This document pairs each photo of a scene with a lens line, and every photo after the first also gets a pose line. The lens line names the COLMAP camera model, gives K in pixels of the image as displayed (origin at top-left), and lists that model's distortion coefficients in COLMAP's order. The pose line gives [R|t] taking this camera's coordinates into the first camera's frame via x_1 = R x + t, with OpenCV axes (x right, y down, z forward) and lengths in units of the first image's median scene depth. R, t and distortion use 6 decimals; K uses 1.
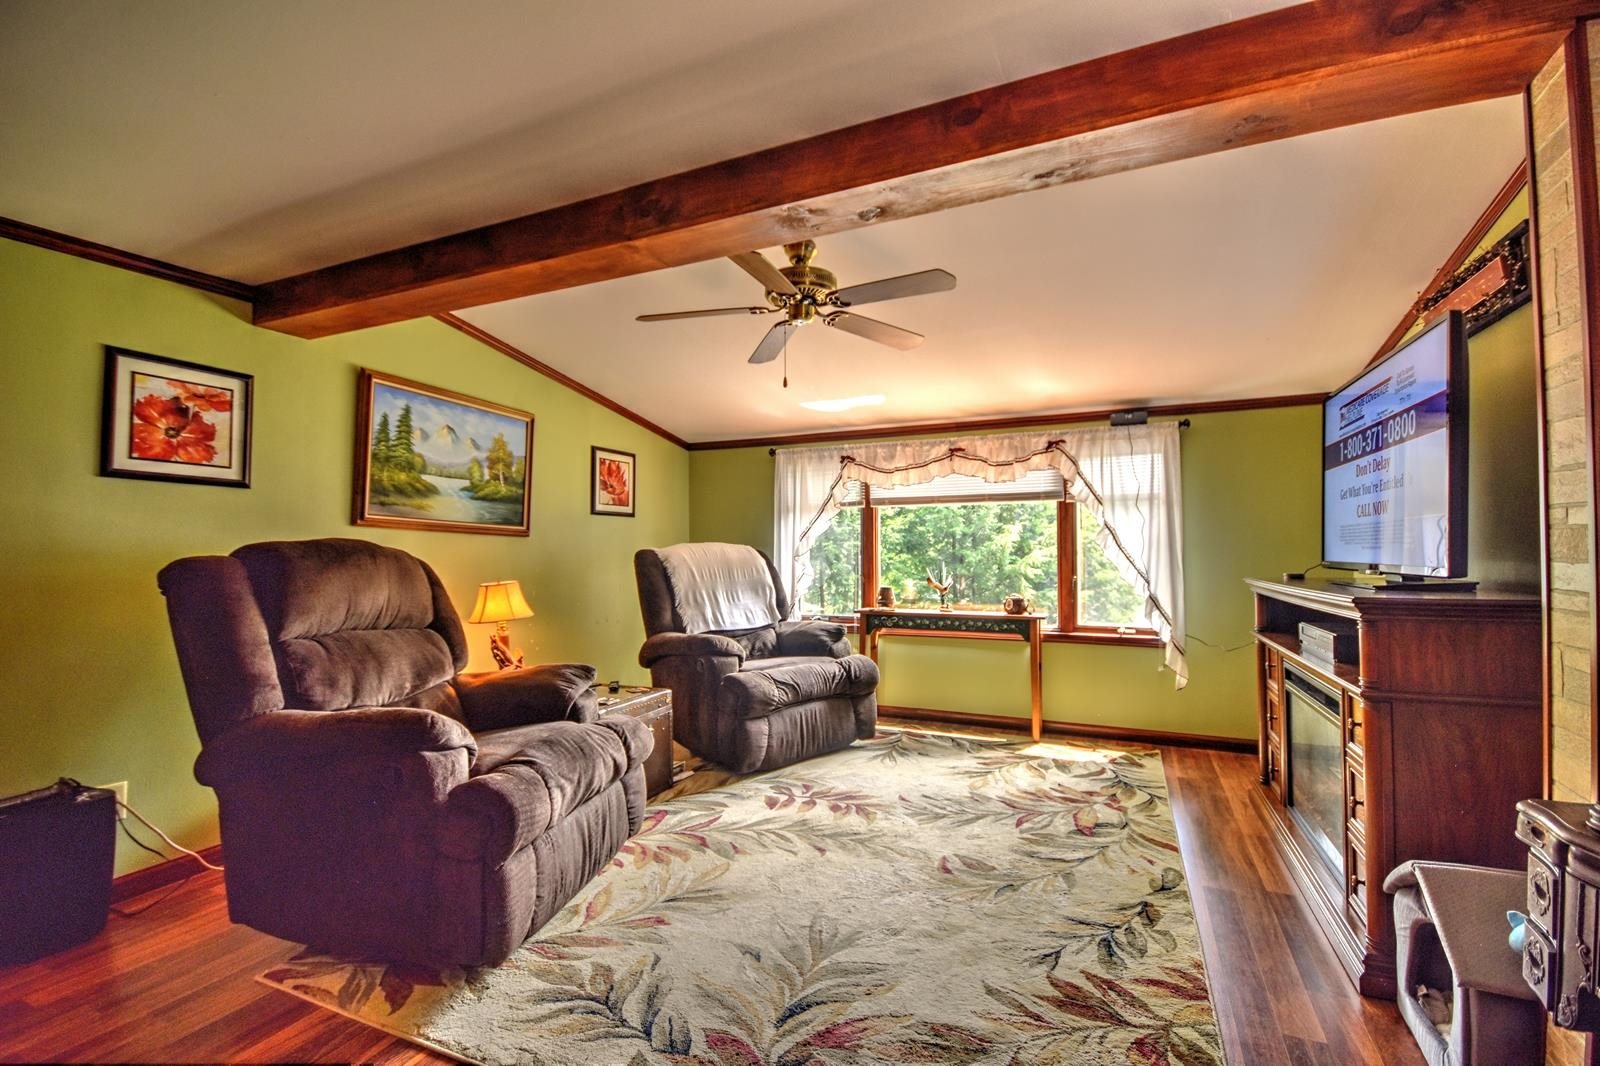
lens RADIAL K [[704.7, 0, 808.3], [0, 704.7, 534.9], [0, 0, 1]] dist [-0.001197, -0.000598]
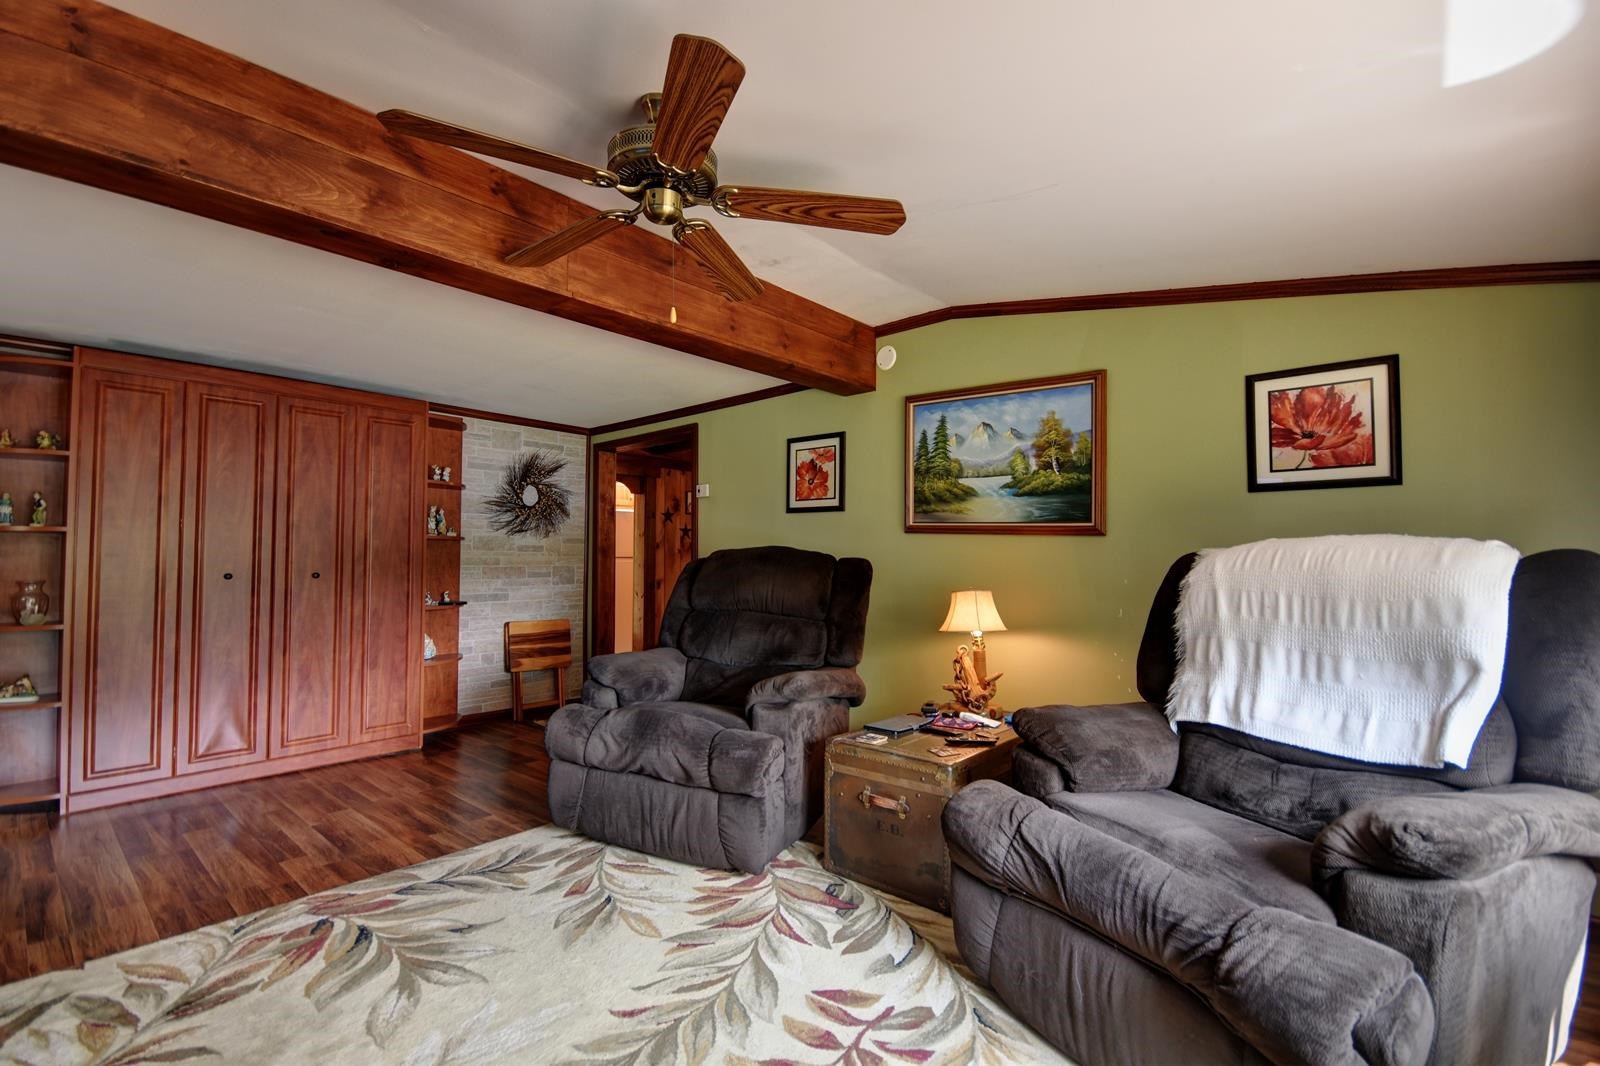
lens RADIAL K [[704.7, 0, 808.3], [0, 704.7, 534.9], [0, 0, 1]] dist [-0.001197, -0.000598]
pose [[-0.289264, -0.029899, -0.956782, 0.494060], [0.019552, 0.999119, -0.037133, 0.028752], [0.957050, -0.029448, -0.288424, 1.113296]]
